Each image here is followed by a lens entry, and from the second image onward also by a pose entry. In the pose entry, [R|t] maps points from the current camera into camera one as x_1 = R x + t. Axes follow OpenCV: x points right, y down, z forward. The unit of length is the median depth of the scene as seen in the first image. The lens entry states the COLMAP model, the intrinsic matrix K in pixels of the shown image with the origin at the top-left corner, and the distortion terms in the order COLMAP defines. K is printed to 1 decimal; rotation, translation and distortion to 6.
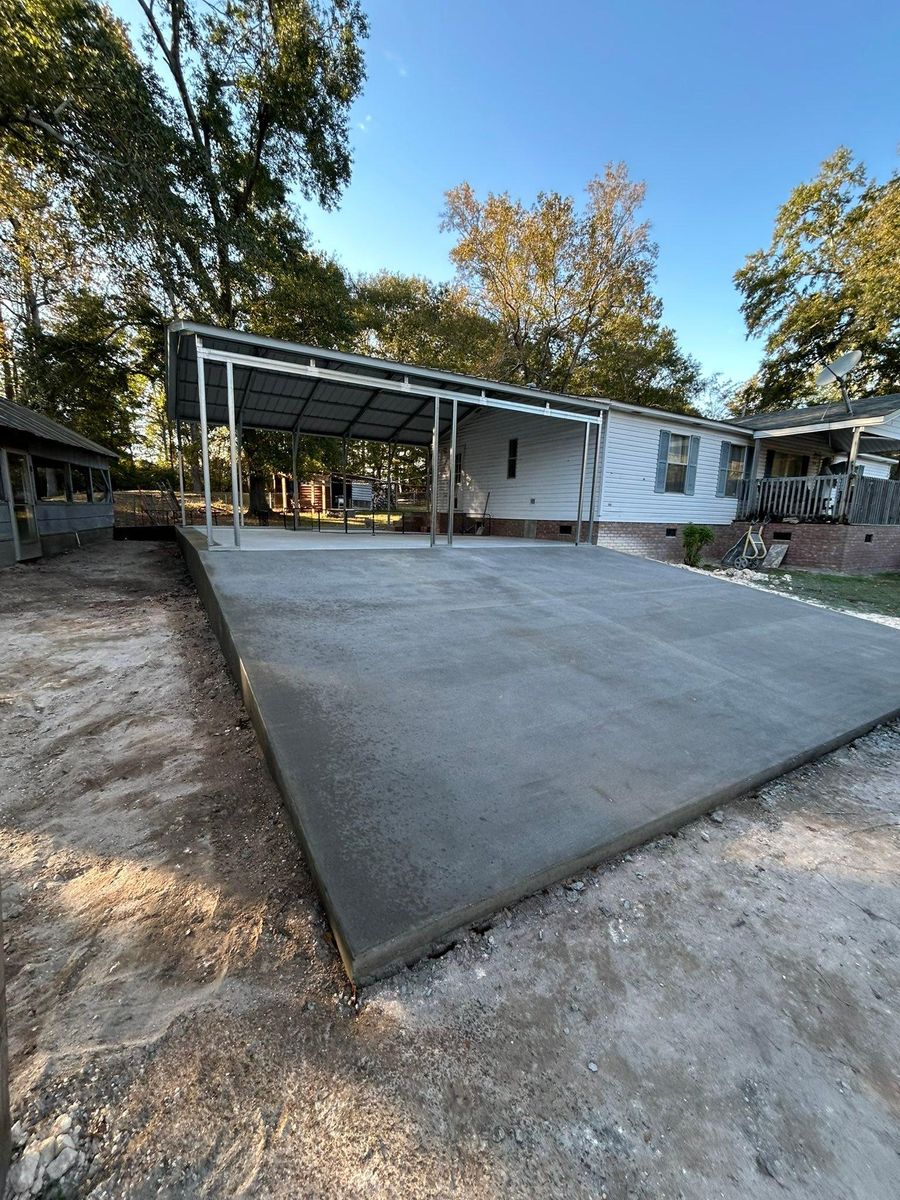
lens RADIAL K [[479.4, 0, 450.0], [0, 479.4, 600.0], [0, 0, 1]] dist [-0.000845, -0.000312]
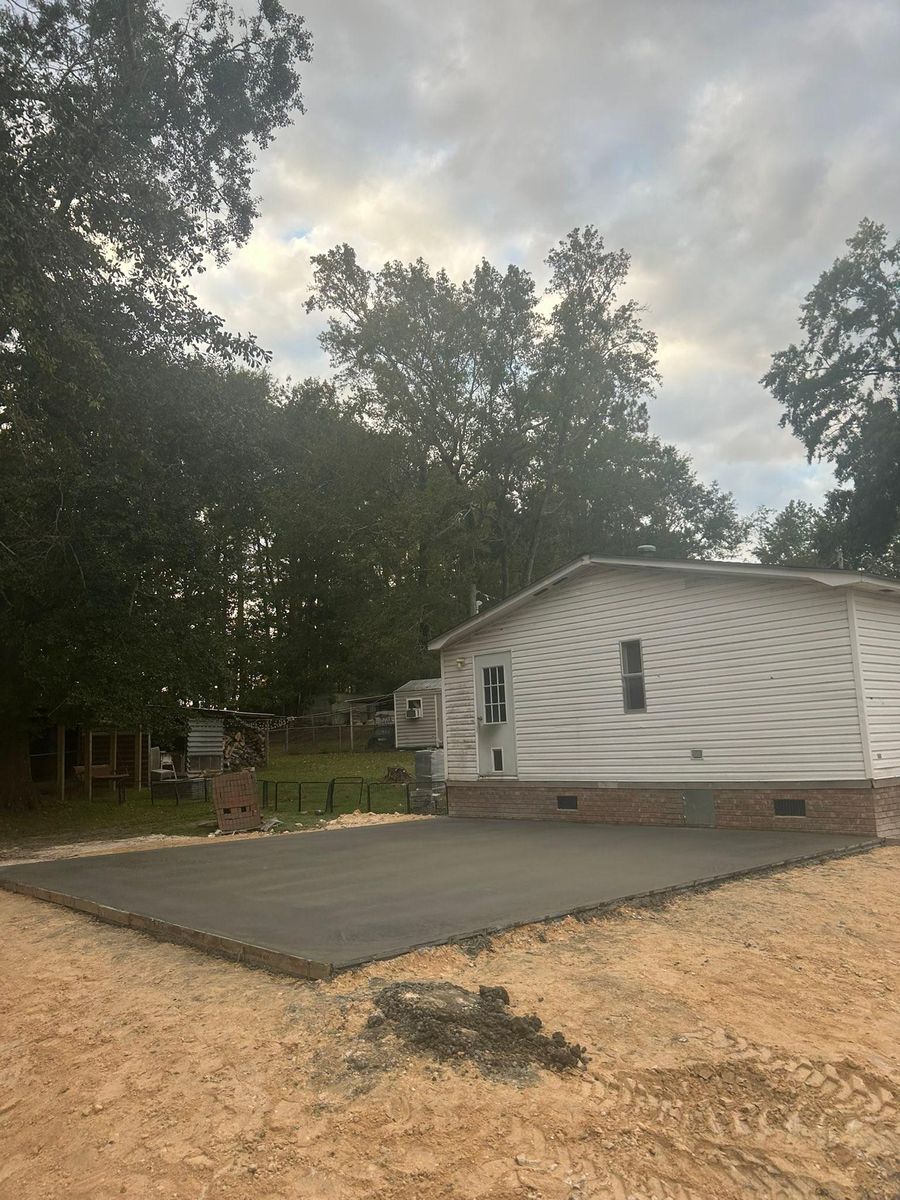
lens RADIAL K [[903.4, 0, 450.0], [0, 903.4, 600.0], [0, 0, 1]] dist [0.037263, -0.007214]
pose [[0.979467, -0.035751, 0.198407, -0.099971], [0.100355, 0.940016, -0.326036, -0.023887], [-0.174849, 0.339252, 0.924303, 0.026131]]
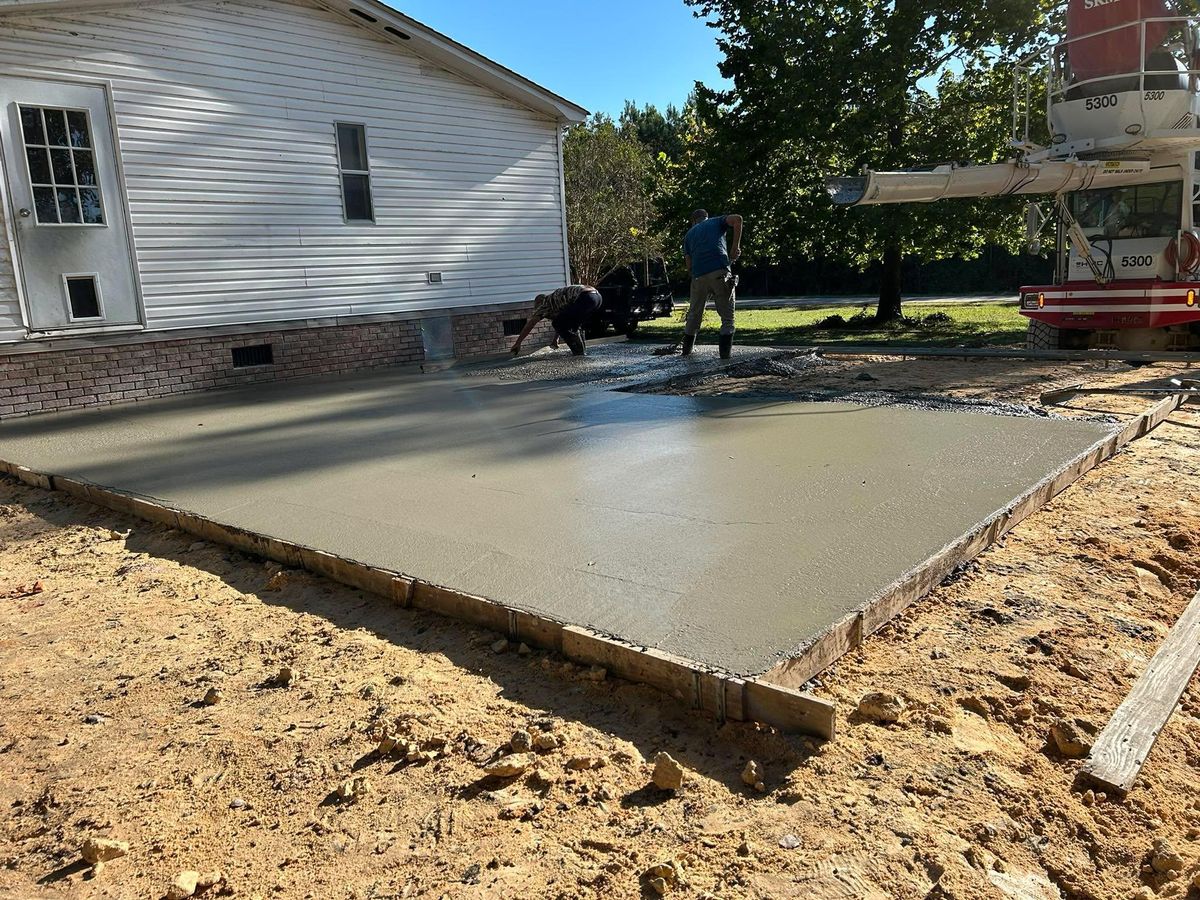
lens RADIAL K [[939.3, 0, 600.0], [0, 939.3, 450.0], [0, 0, 1]] dist [-0.008813, -0.009469]
pose [[-0.322211, -0.193707, 0.926638, -0.245568], [0.201570, 0.942357, 0.267083, -0.085211], [-0.924959, 0.272839, -0.264592, 0.368657]]
